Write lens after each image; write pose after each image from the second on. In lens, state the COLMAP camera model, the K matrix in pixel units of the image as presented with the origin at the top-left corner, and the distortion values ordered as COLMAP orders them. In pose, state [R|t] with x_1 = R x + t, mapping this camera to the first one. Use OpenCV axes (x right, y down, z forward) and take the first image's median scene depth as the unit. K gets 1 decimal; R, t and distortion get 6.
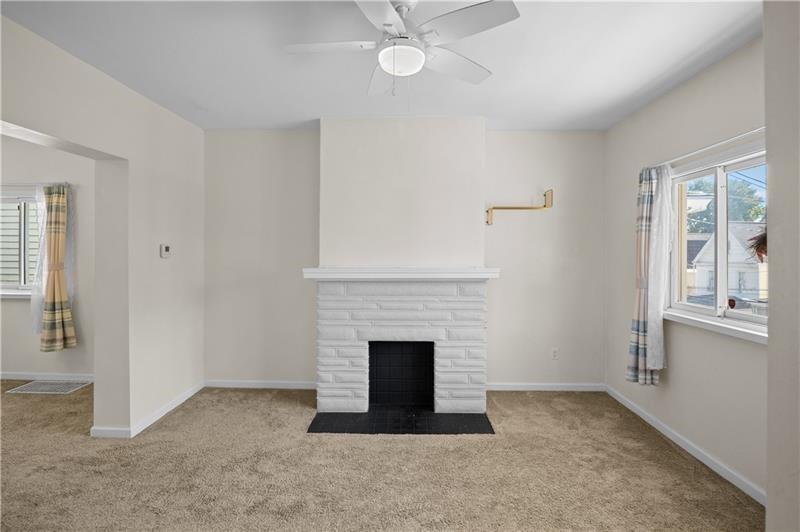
lens RADIAL K [[398.1, 0, 400.4], [0, 398.1, 257.4], [0, 0, 1]] dist [-0.014515, -0.000049]
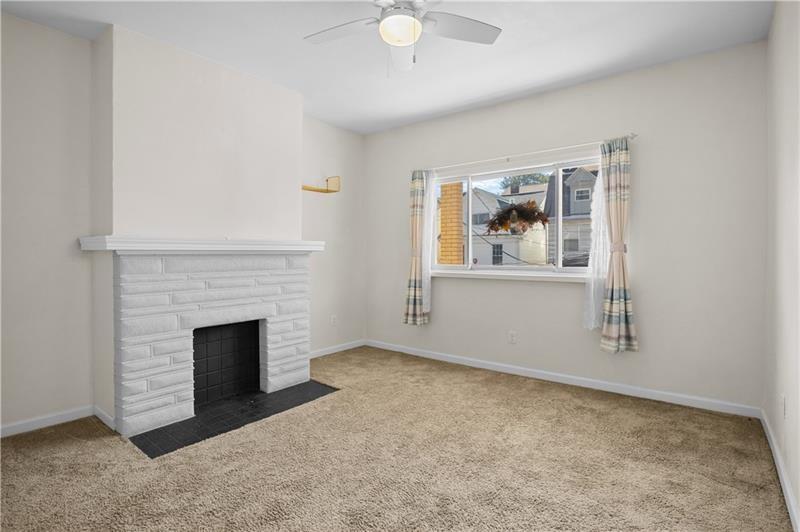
lens RADIAL K [[398.1, 0, 400.4], [0, 398.1, 257.4], [0, 0, 1]] dist [-0.014515, -0.000049]
pose [[0.603584, -0.009264, 0.797246, -0.474516], [0.006775, 0.999956, 0.006490, 0.063630], [-0.797271, 0.001484, 0.603620, 0.178321]]
